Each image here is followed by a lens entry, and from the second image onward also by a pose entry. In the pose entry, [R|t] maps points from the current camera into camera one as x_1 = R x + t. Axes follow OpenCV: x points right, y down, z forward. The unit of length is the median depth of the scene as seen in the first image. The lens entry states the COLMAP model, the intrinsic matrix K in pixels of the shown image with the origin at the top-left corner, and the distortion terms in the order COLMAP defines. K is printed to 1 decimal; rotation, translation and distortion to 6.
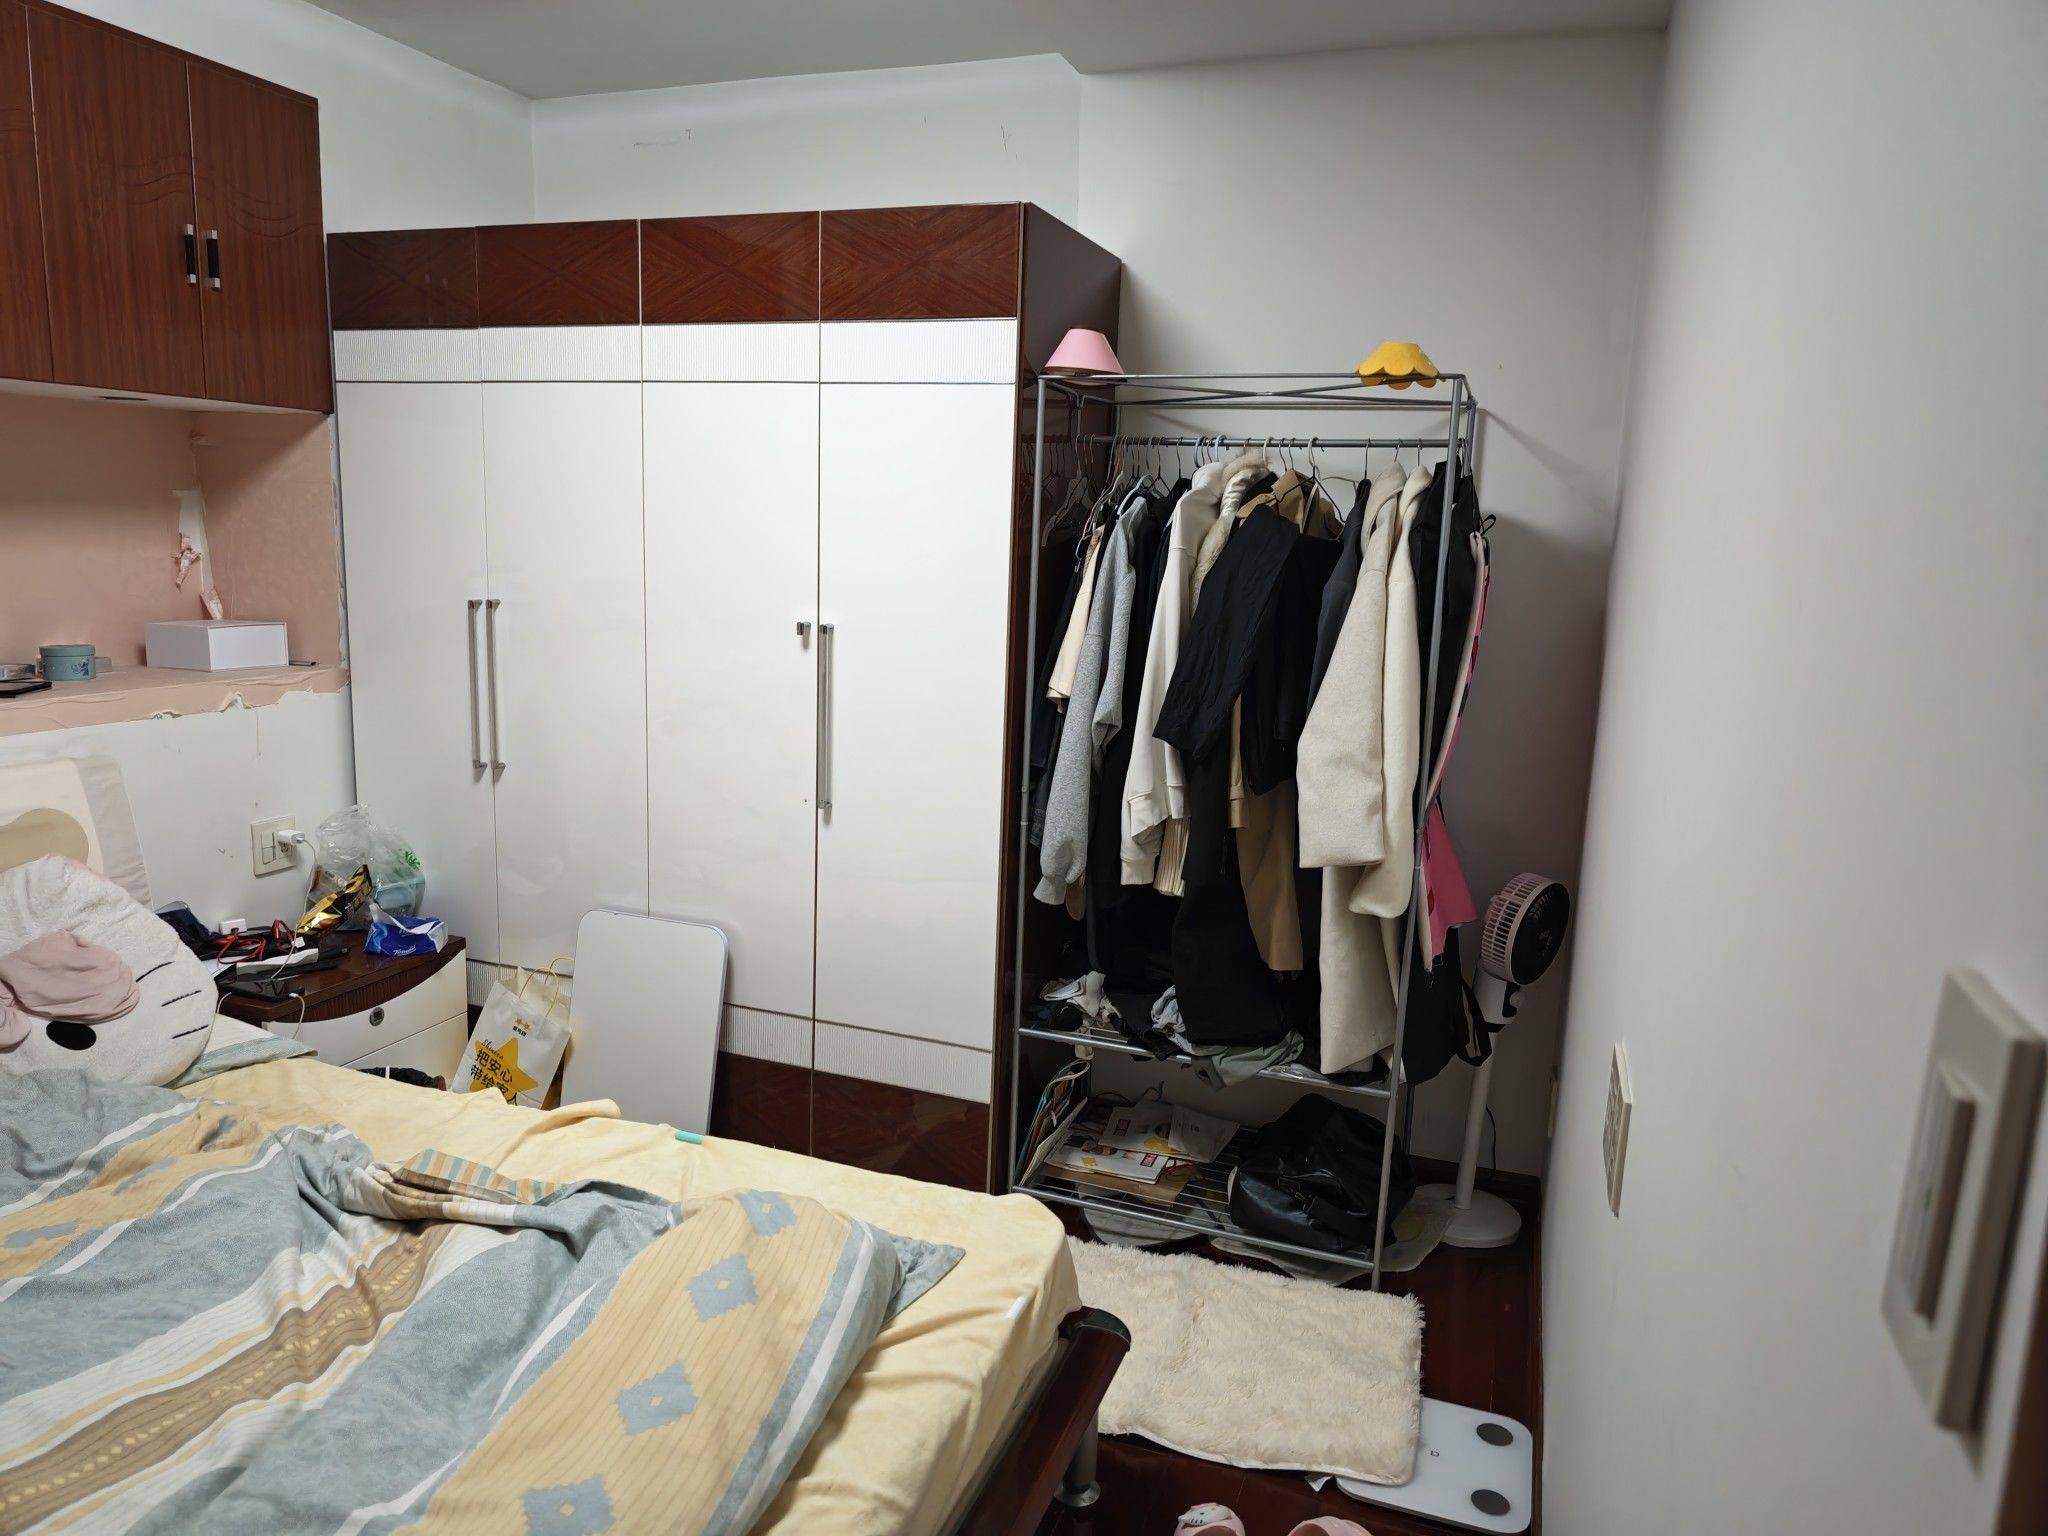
lens RADIAL K [[1403.3, 0, 1029.0], [0, 1403.3, 785.5], [0, 0, 1]] dist [0.031396, -0.035685]
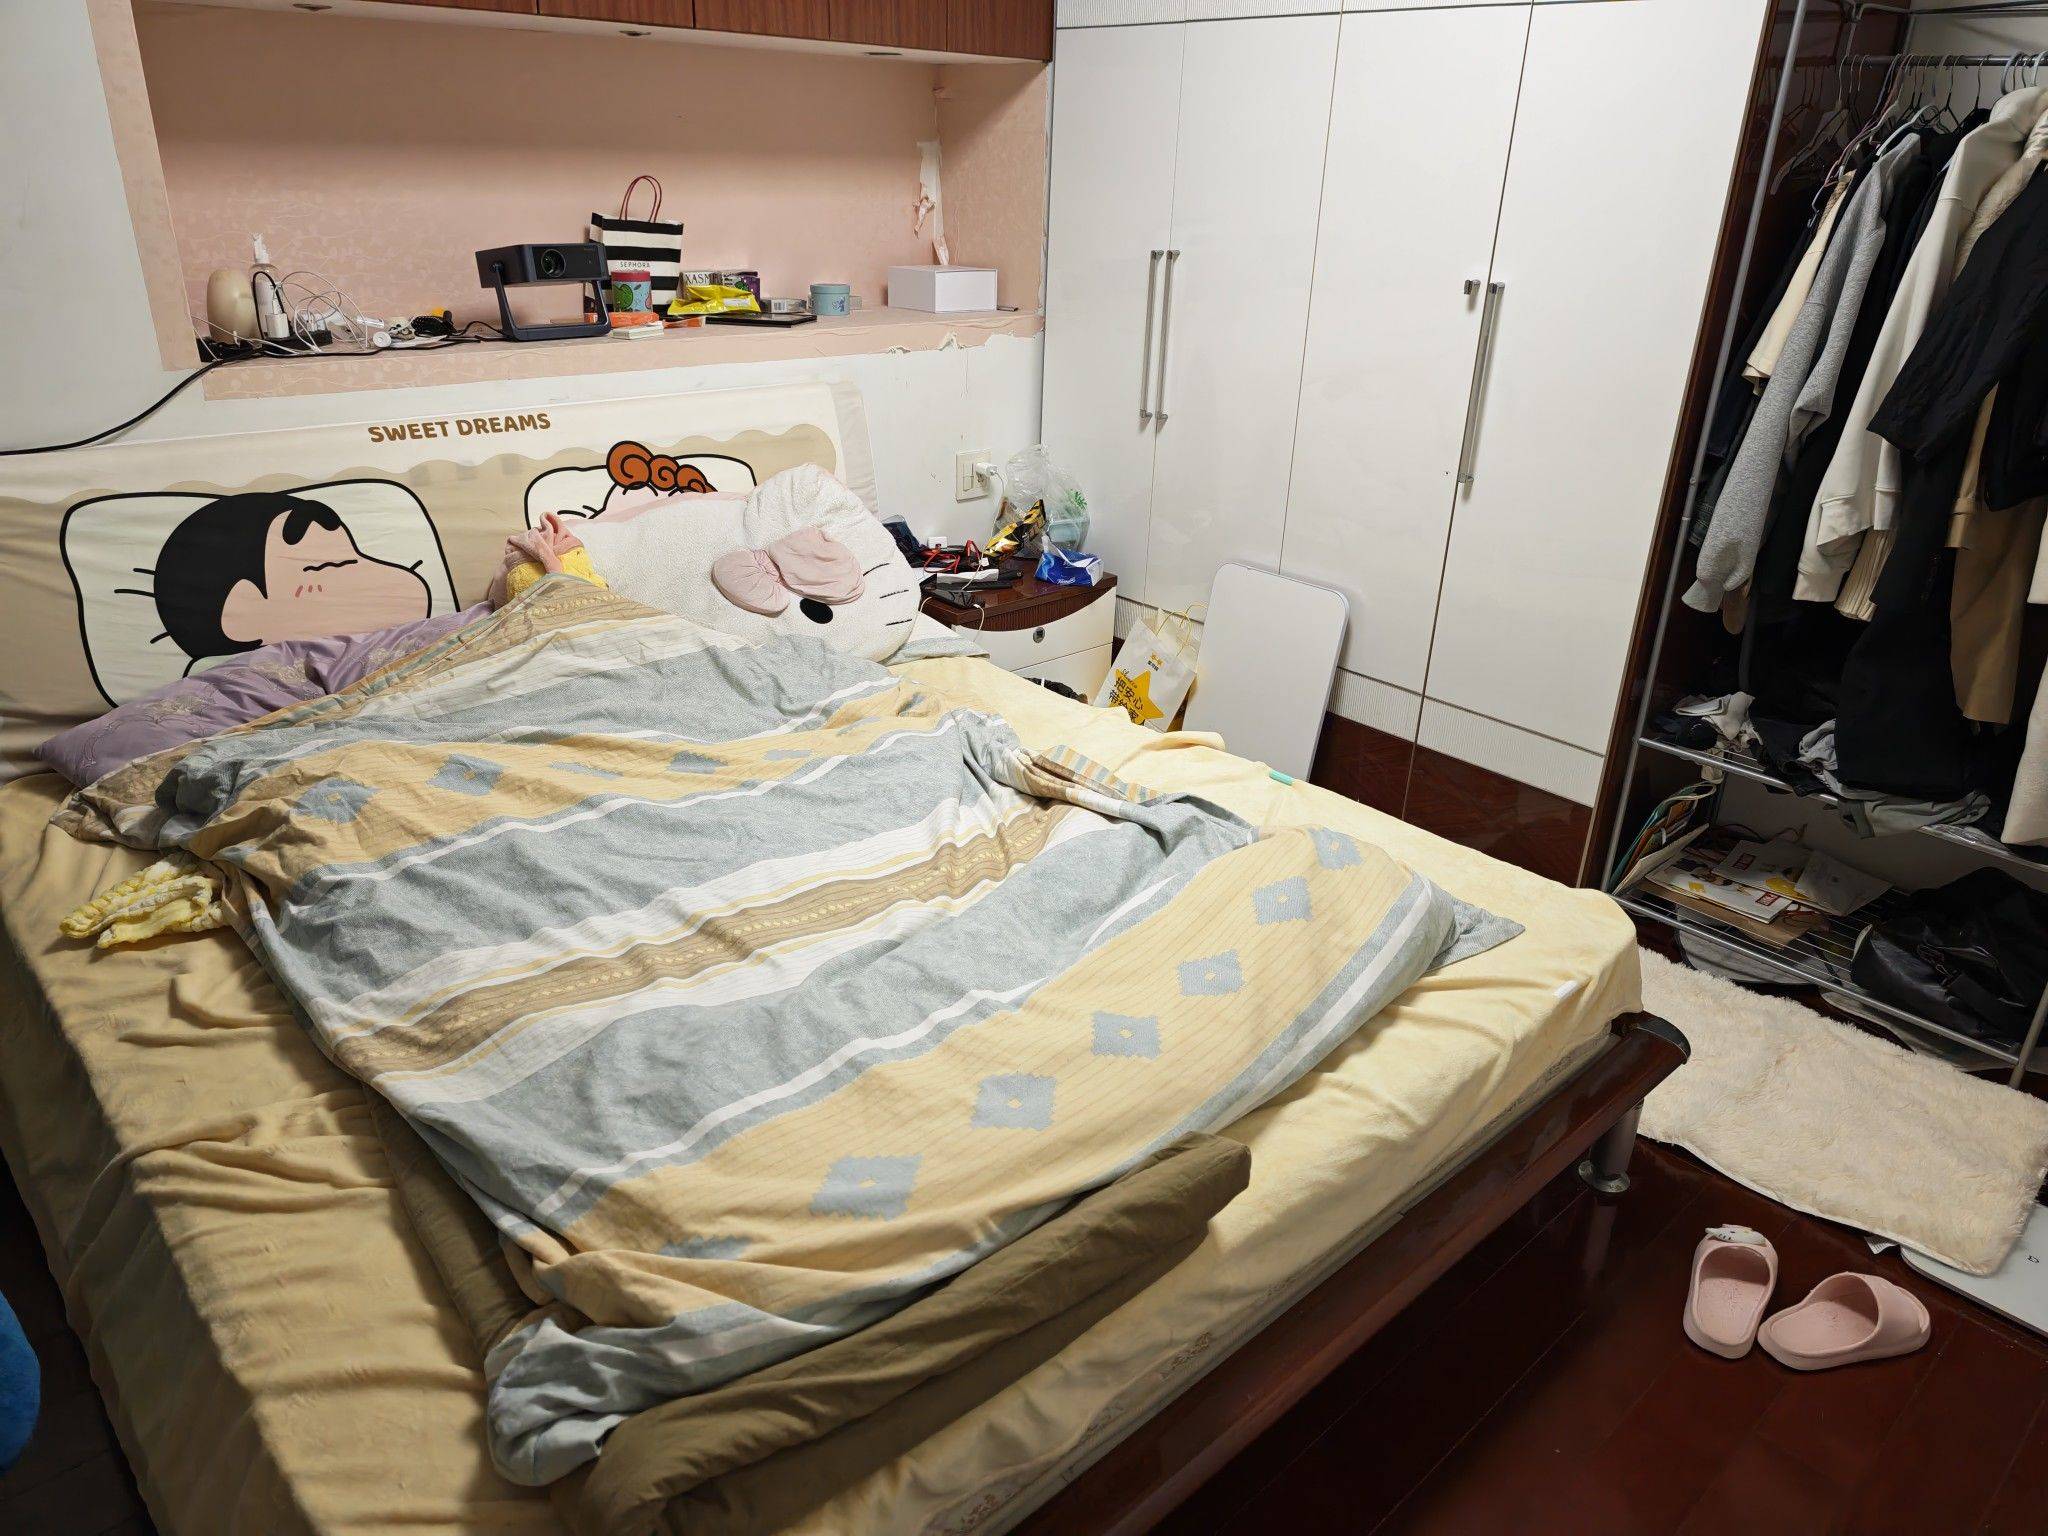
lens RADIAL K [[1403.3, 0, 1021.0], [0, 1403.3, 767.3], [0, 0, 1]] dist [0.031396, -0.035685]
pose [[0.889579, 0.175476, -0.421731, 0.027451], [-0.081902, 0.969580, 0.230667, 0.007815], [0.449378, -0.170655, 0.876890, -0.027834]]
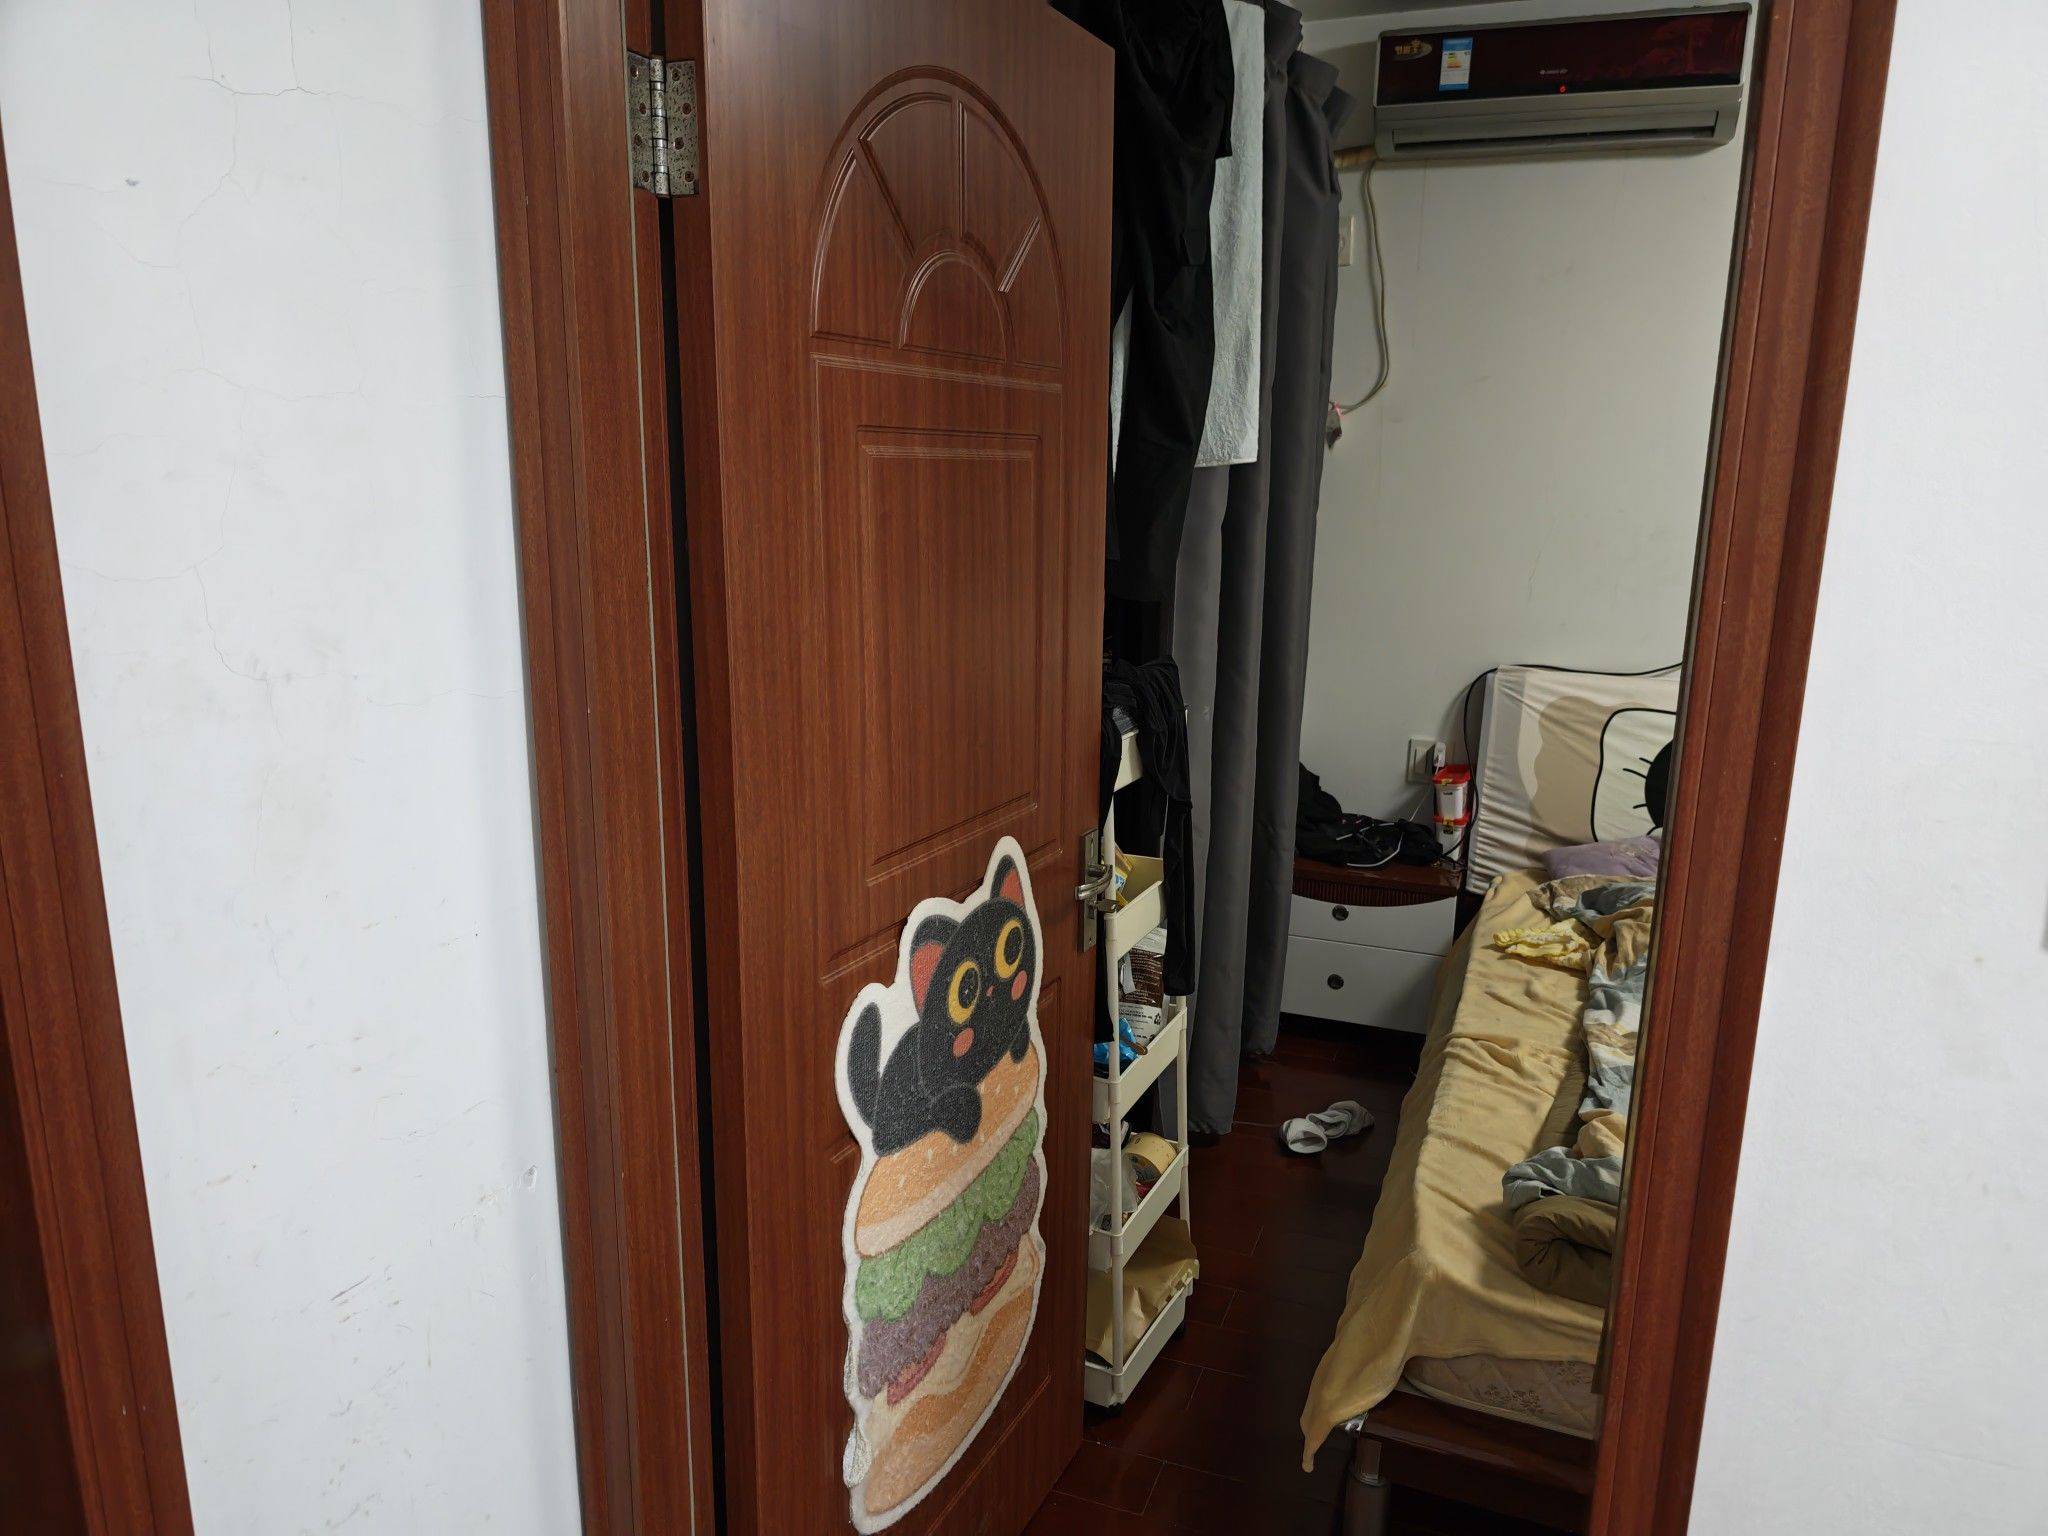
lens RADIAL K [[1403.3, 0, 1042.9], [0, 1403.3, 768.0], [0, 0, 1]] dist [0.031396, -0.035685]
pose [[-0.005465, 0.170612, -0.985323, 0.394542], [-0.199117, 0.965421, 0.168270, 0.034315], [0.979961, 0.197114, 0.028696, -0.054386]]
